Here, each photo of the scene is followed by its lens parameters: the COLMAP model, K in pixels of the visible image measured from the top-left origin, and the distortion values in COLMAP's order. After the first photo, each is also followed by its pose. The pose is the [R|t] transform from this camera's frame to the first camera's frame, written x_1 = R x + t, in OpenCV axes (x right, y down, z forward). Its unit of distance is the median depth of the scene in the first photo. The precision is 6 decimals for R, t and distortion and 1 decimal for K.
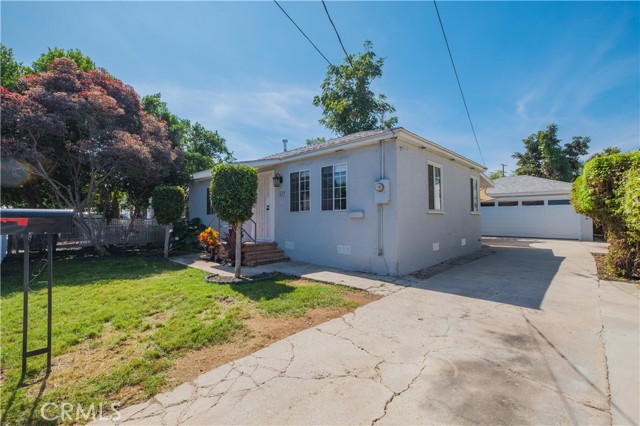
lens RADIAL K [[283.8, 0, 322.2], [0, 283.8, 212.9], [0, 0, 1]] dist [-0.001625, 0.001207]
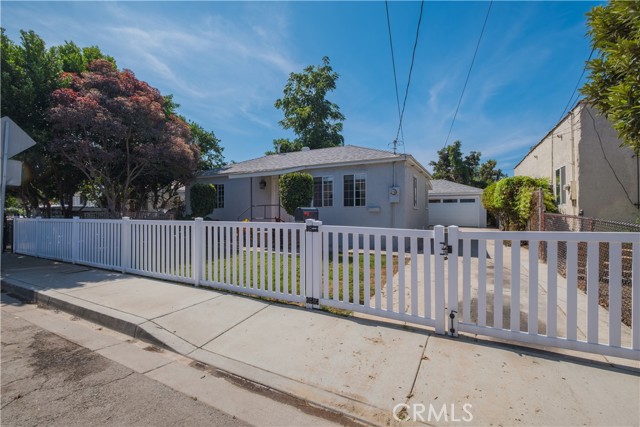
lens RADIAL K [[283.8, 0, 320.3], [0, 283.8, 215.5], [0, 0, 1]] dist [-0.001625, 0.001207]
pose [[0.961233, -0.001151, 0.275737, -0.180852], [-0.007849, 0.999472, 0.031532, -0.002539], [-0.275627, -0.032474, 0.960716, -0.111074]]
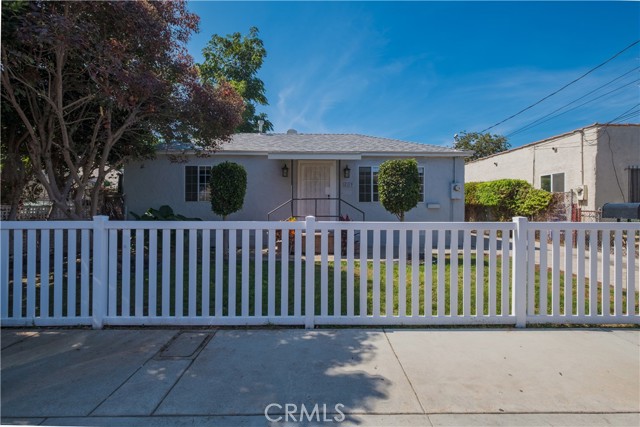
lens RADIAL K [[283.8, 0, 316.5], [0, 283.8, 216.7], [0, 0, 1]] dist [-0.001625, 0.001207]
pose [[0.700309, -0.012343, 0.713733, -0.413536], [-0.022251, 0.998987, 0.039109, 0.005549], [-0.713493, -0.043270, 0.699325, 0.141855]]
